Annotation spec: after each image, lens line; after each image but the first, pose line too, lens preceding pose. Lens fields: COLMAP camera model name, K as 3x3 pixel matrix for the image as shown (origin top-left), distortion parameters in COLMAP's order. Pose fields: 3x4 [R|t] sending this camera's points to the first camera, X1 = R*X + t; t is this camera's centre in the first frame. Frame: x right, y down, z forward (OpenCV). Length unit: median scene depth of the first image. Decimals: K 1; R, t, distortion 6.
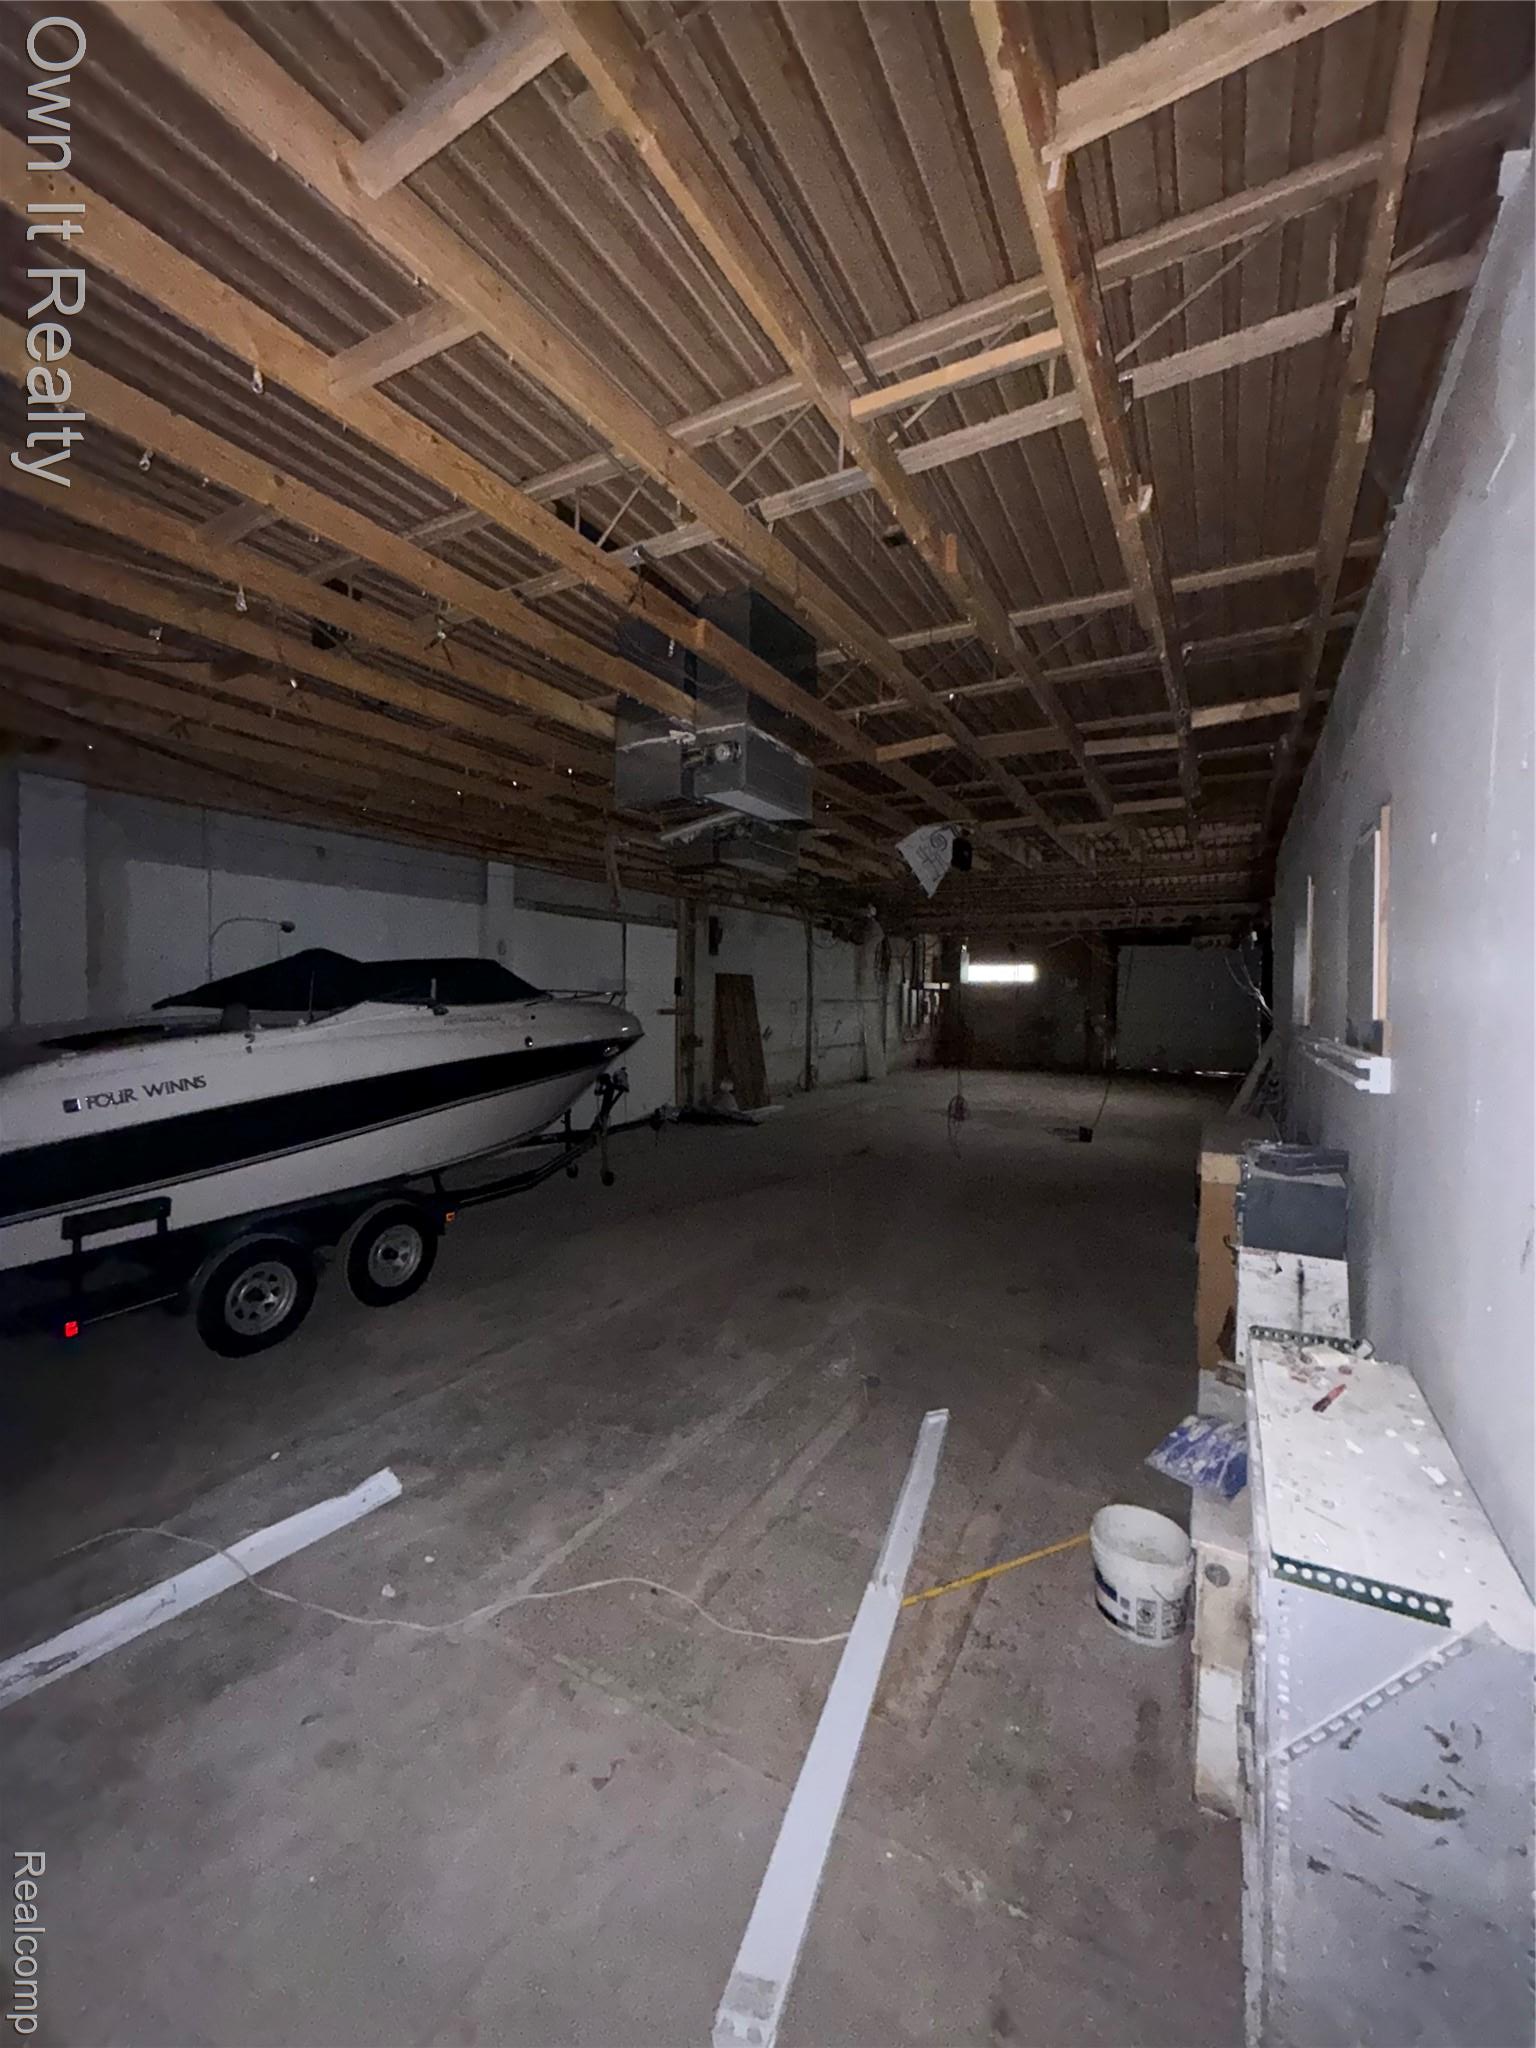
lens RADIAL K [[813.0, 0, 765.1], [0, 813.0, 1030.4], [0, 0, 1]] dist [-0.002002, 0.000355]
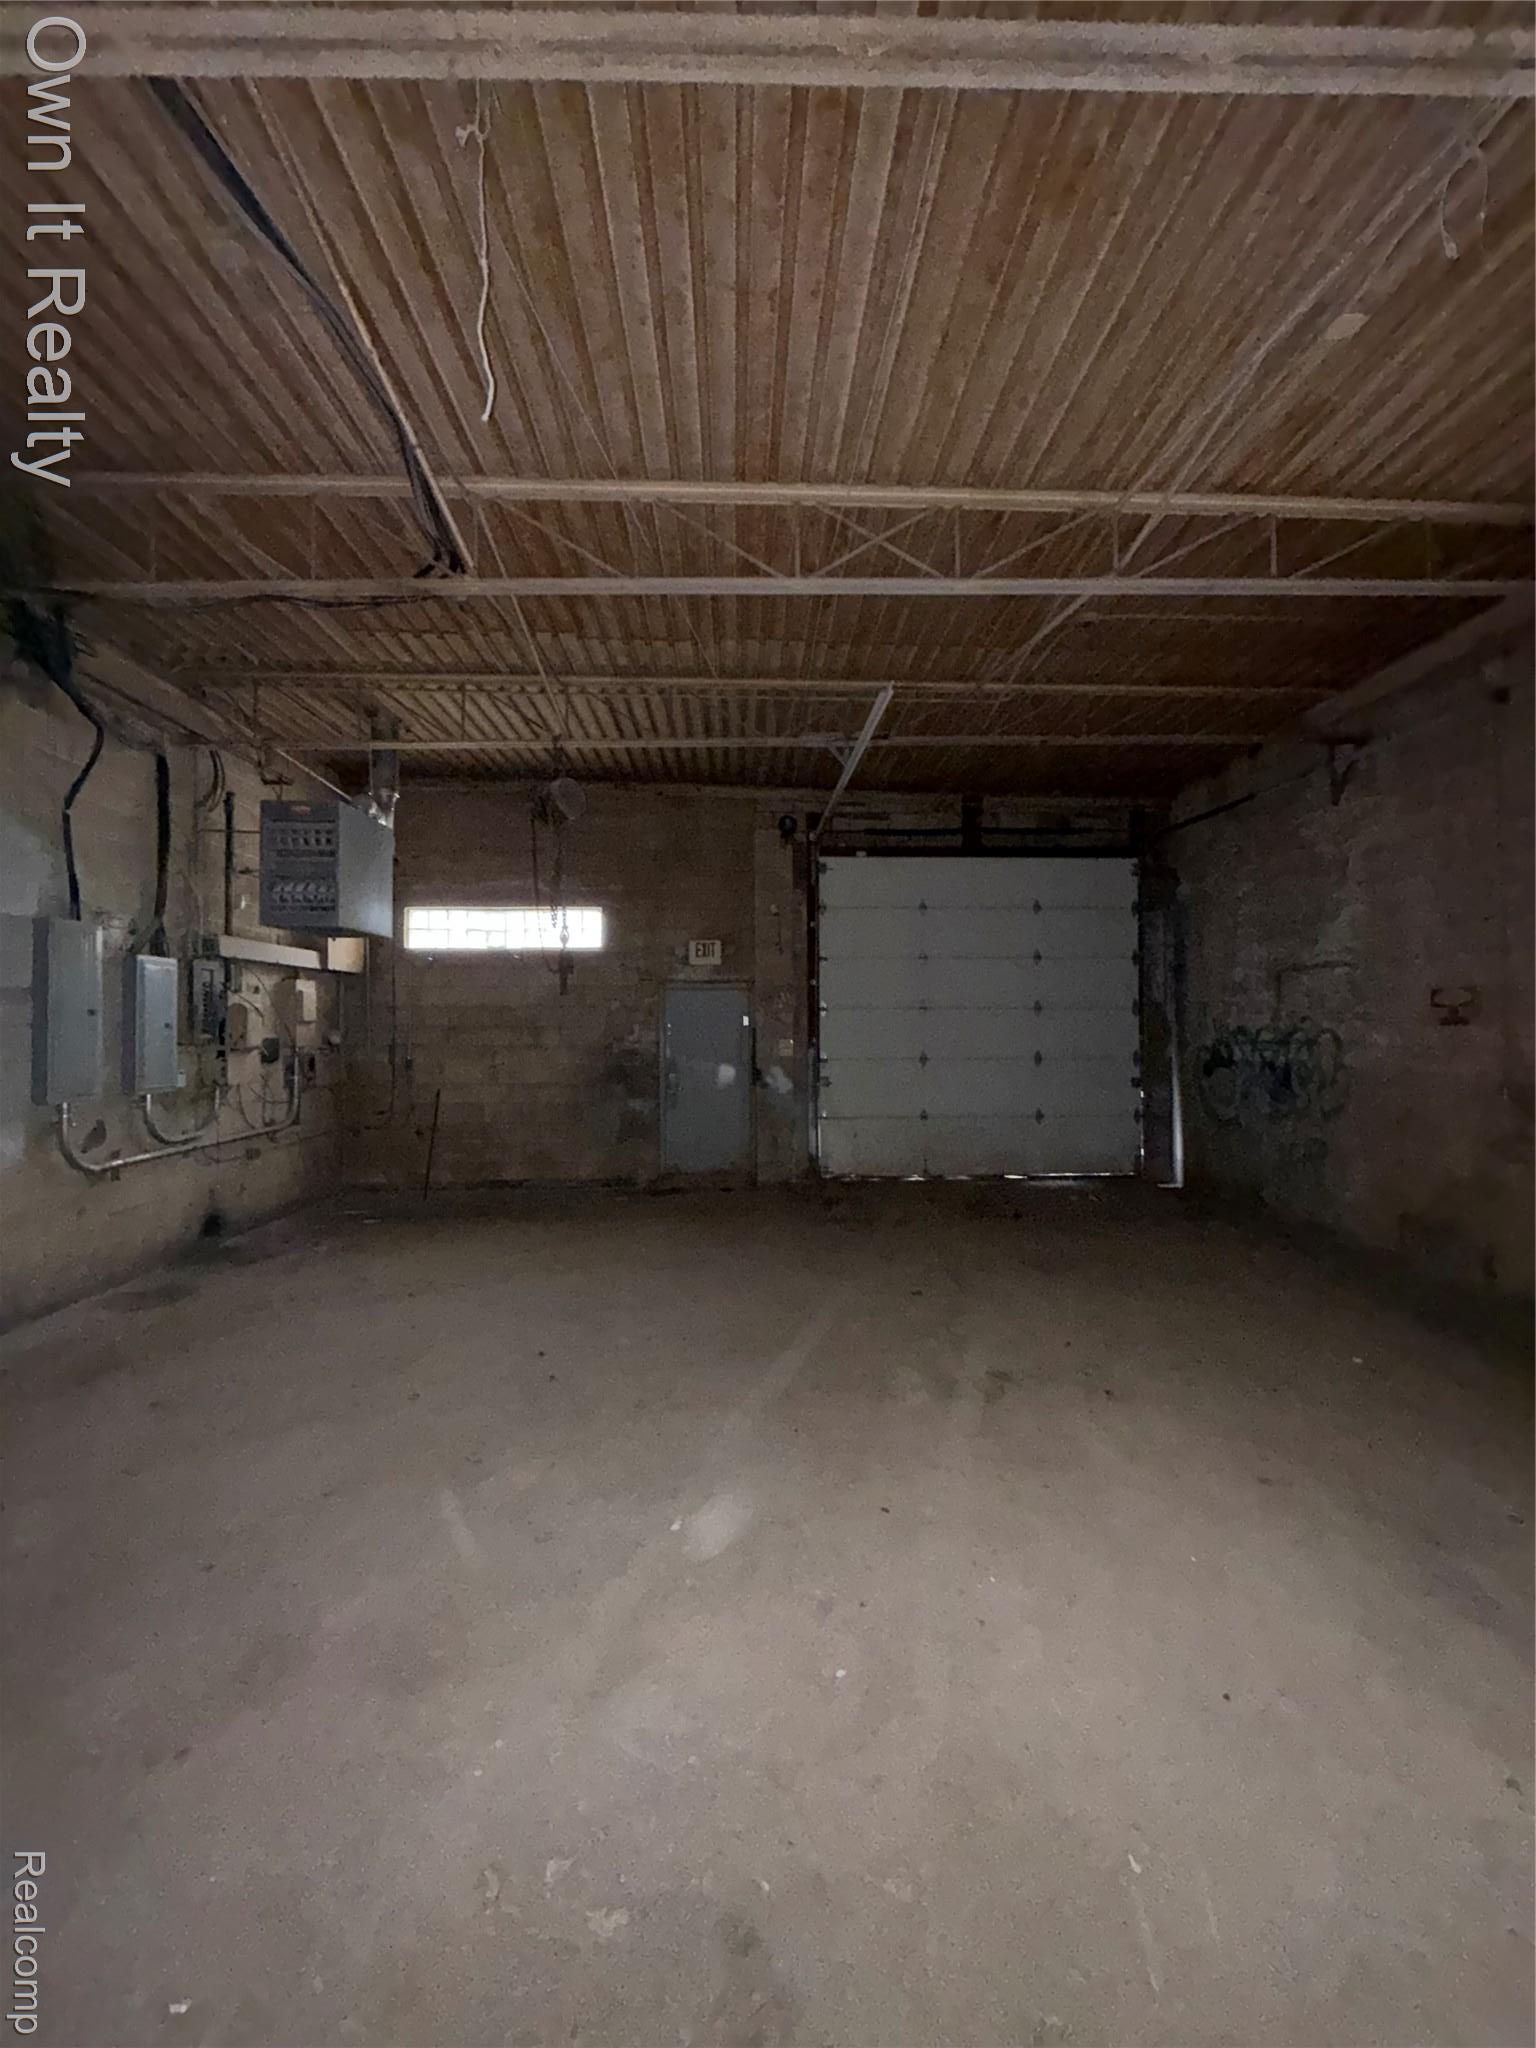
lens RADIAL K [[813.0, 0, 761.3], [0, 813.0, 1016.6], [0, 0, 1]] dist [-0.002002, 0.000355]
pose [[0.855308, -0.010068, 0.518021, 0.212757], [0.030374, 0.999066, -0.030733, -0.018057], [-0.517228, 0.042021, 0.854815, 0.688010]]
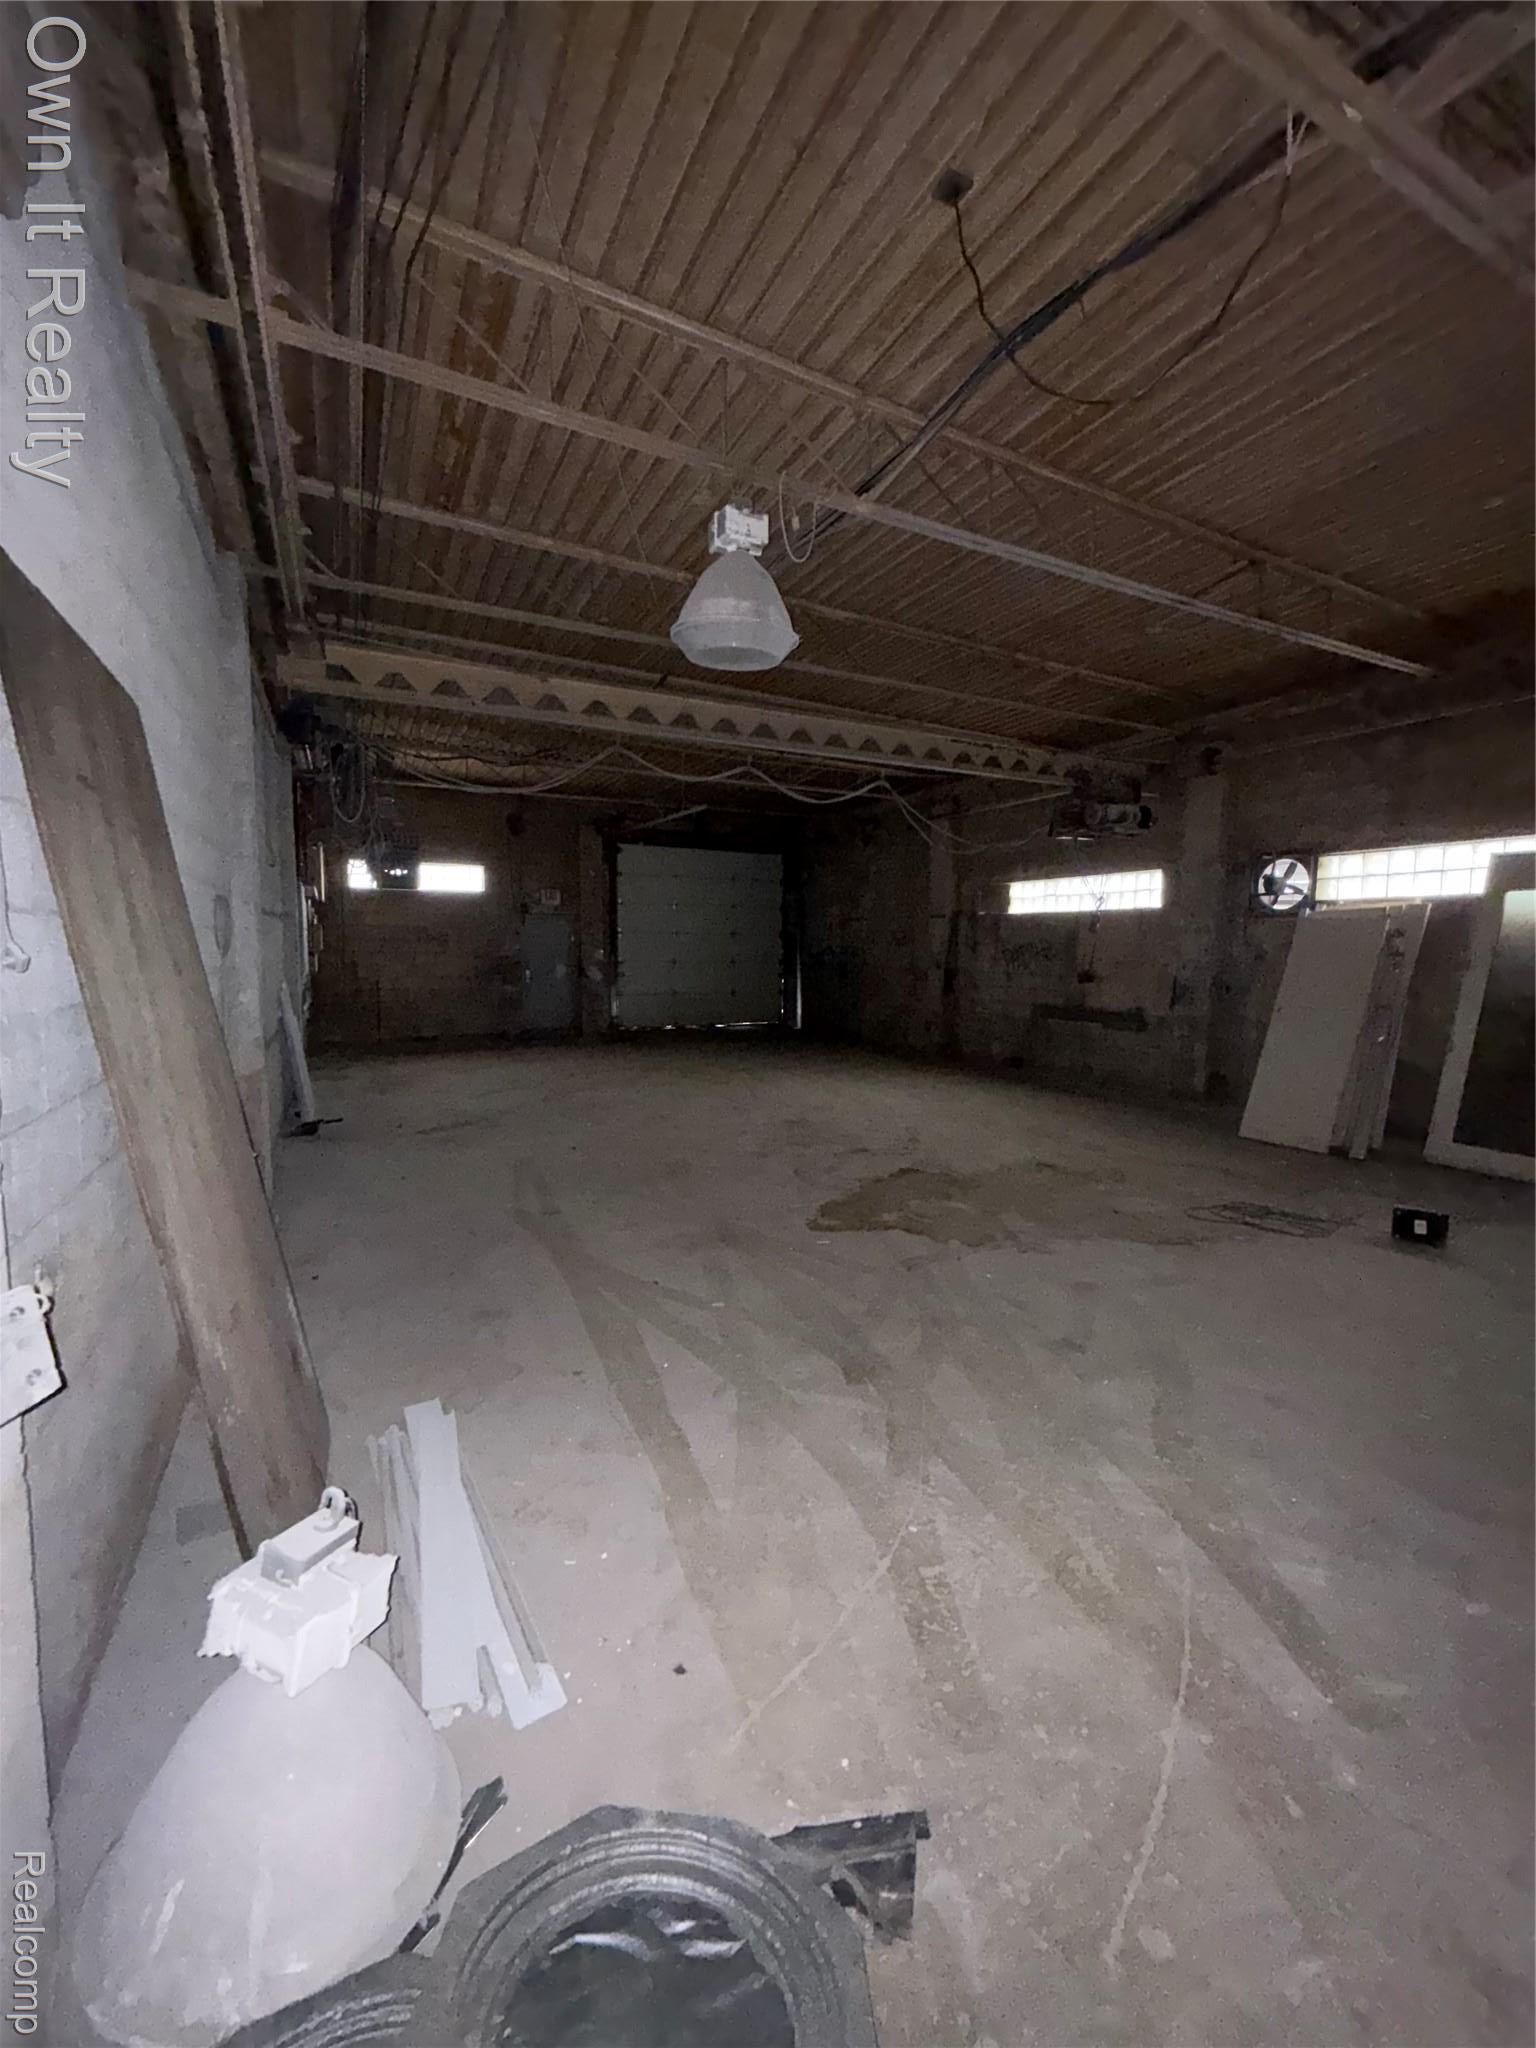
lens RADIAL K [[813.0, 0, 770.9], [0, 813.0, 1017.2], [0, 0, 1]] dist [-0.002002, 0.000355]
pose [[0.550854, -0.079654, 0.830792, -0.050877], [0.019959, 0.996408, 0.082300, -0.015938], [-0.834363, -0.028754, 0.550465, 0.530243]]
